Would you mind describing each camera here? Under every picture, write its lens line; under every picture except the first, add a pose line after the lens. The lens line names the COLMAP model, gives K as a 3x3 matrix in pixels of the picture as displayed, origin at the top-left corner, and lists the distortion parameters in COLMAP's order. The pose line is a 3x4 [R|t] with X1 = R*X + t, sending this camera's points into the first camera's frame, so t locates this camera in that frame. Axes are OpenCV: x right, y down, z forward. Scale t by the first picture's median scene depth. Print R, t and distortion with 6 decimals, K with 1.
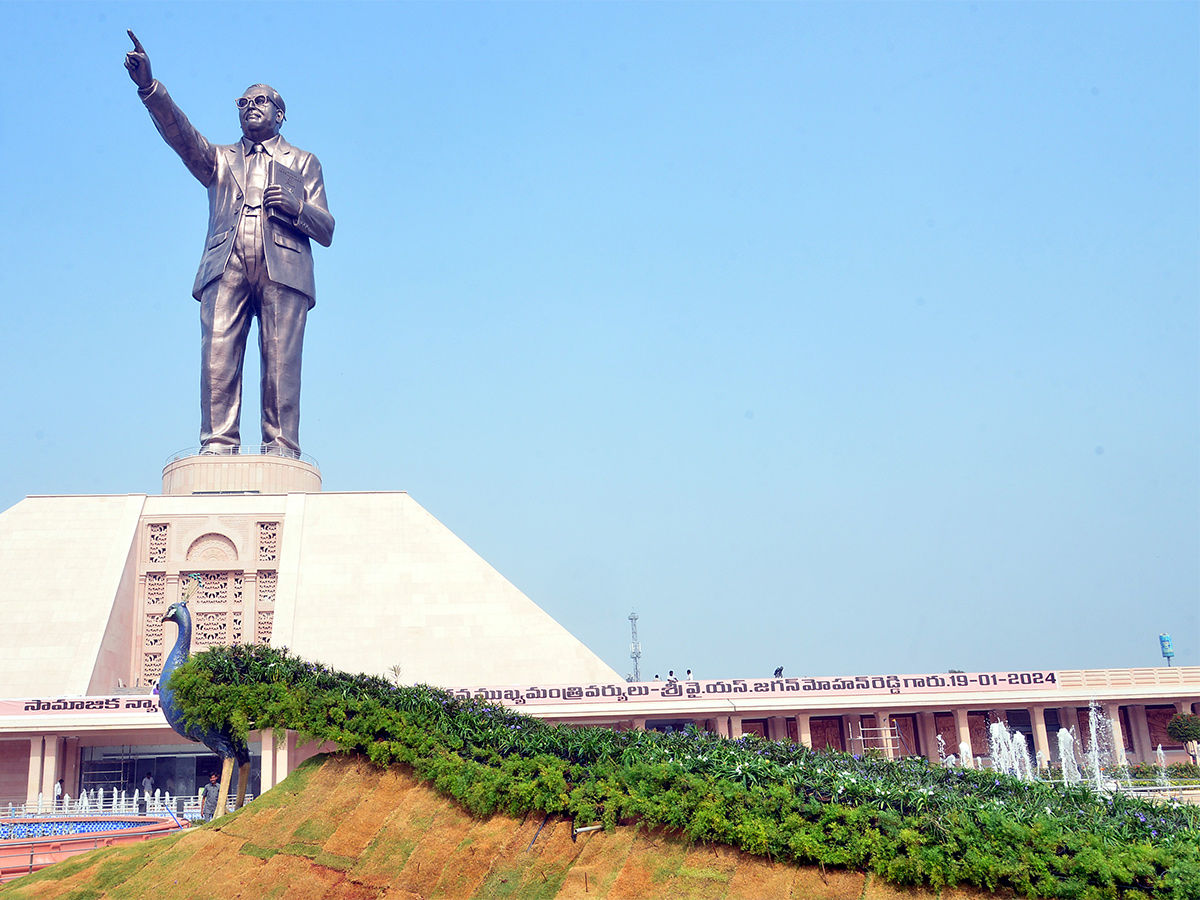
lens RADIAL K [[1090.9, 0, 544.4], [0, 1090.9, 457.1], [0, 0, 1]] dist [-0.019096, -0.005150]
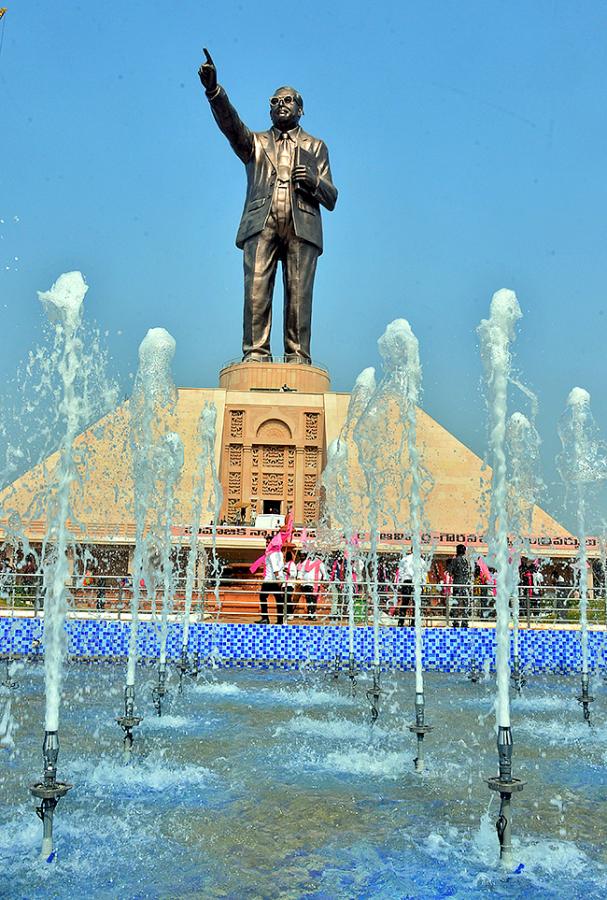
lens RADIAL K [[888.8, 0, 303.5], [0, 888.8, 429.4], [0, 0, 1]] dist [-0.018073, 0.000374]
pose [[0.997022, 0.048755, -0.059753, -0.164959], [-0.043258, 0.994995, 0.090071, -0.020350], [0.063846, -0.087218, 0.994141, -0.143761]]
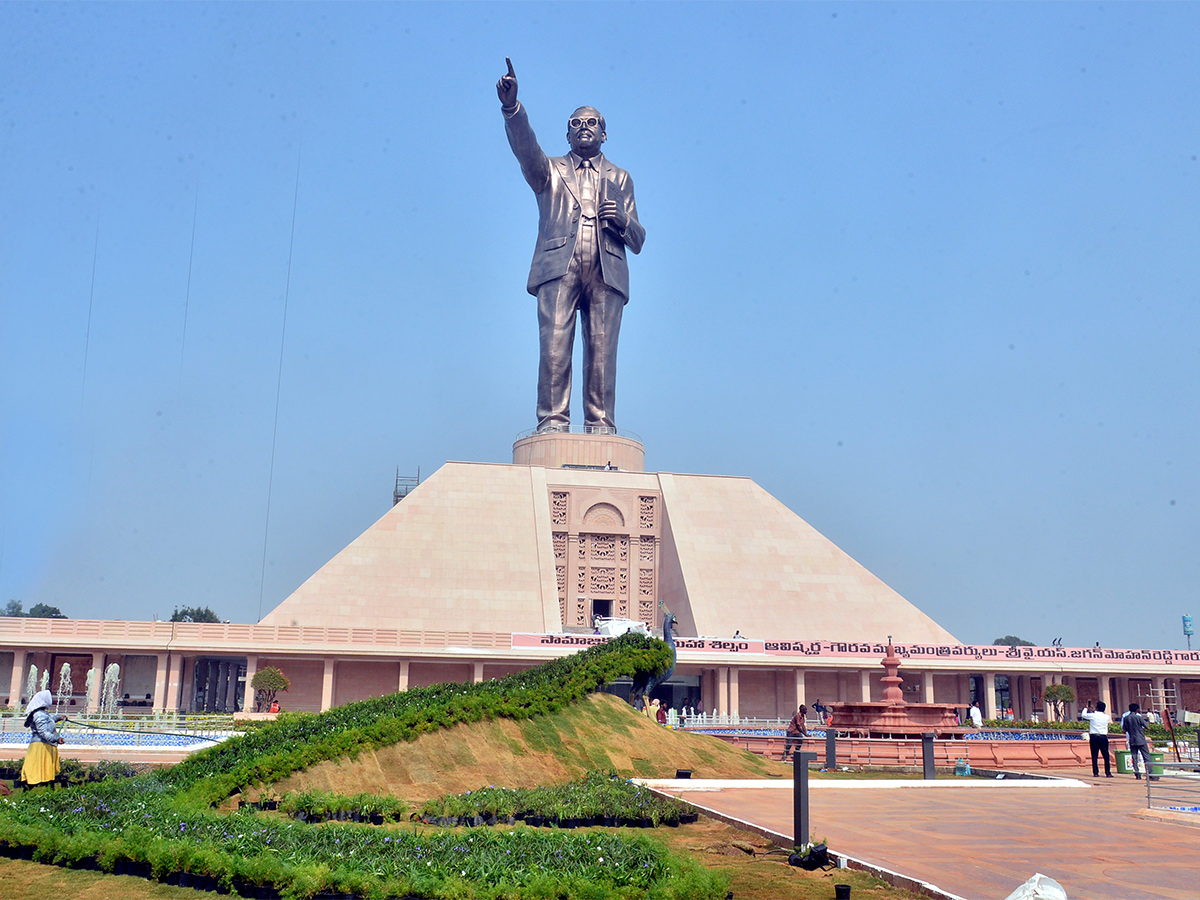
lens RADIAL K [[1090.9, 0, 544.4], [0, 1090.9, 457.1], [0, 0, 1]] dist [-0.019096, -0.005150]
pose [[0.995290, 0.067738, 0.069354, -0.388780], [-0.071699, 0.995836, 0.056310, -0.038191], [-0.065250, -0.061018, 0.996002, -0.177739]]
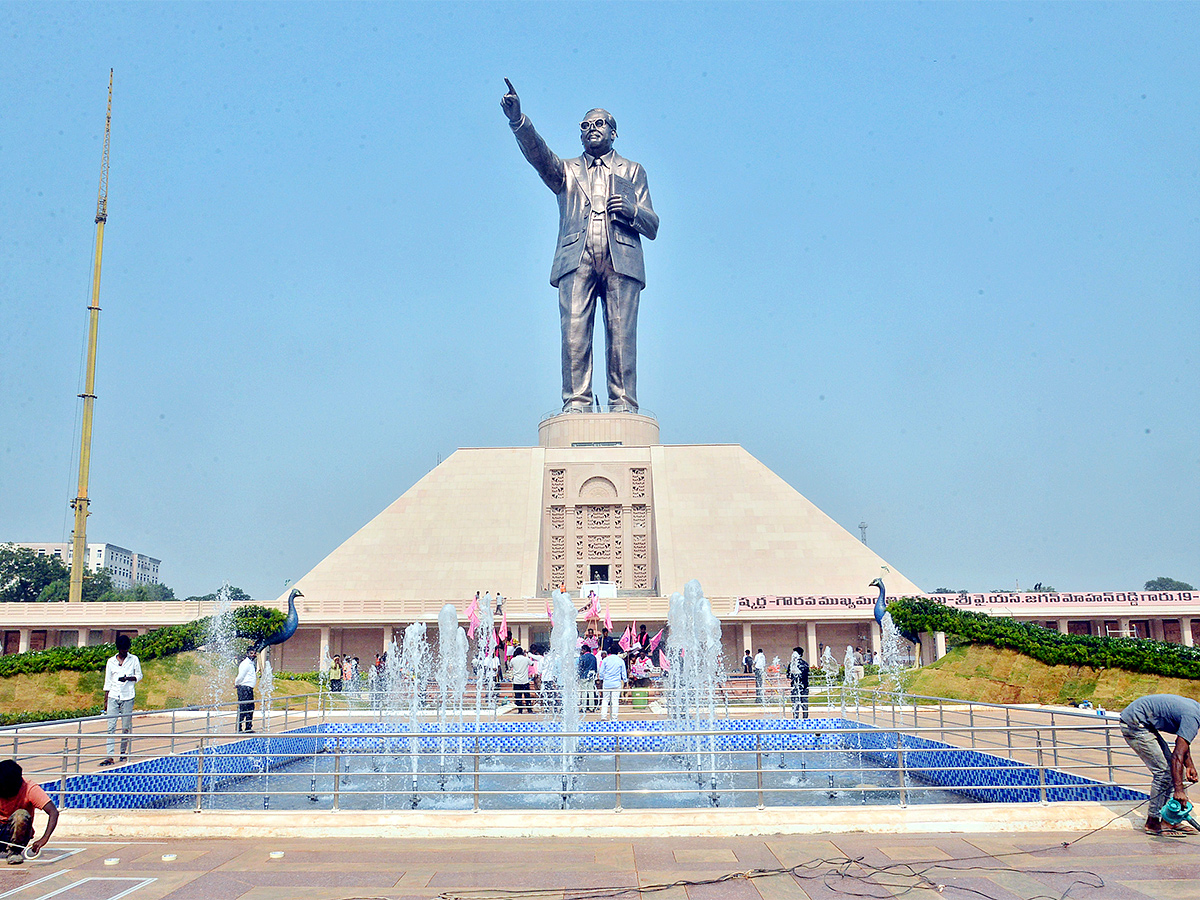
lens RADIAL K [[1086.1, 0, 594.5], [0, 1086.1, 421.6], [0, 0, 1]] dist [-0.013090, -0.003803]
pose [[0.993177, -0.000753, -0.116612, -0.129284], [0.008317, 0.997890, 0.064391, -0.070909], [0.116318, -0.064922, 0.991088, -0.271423]]
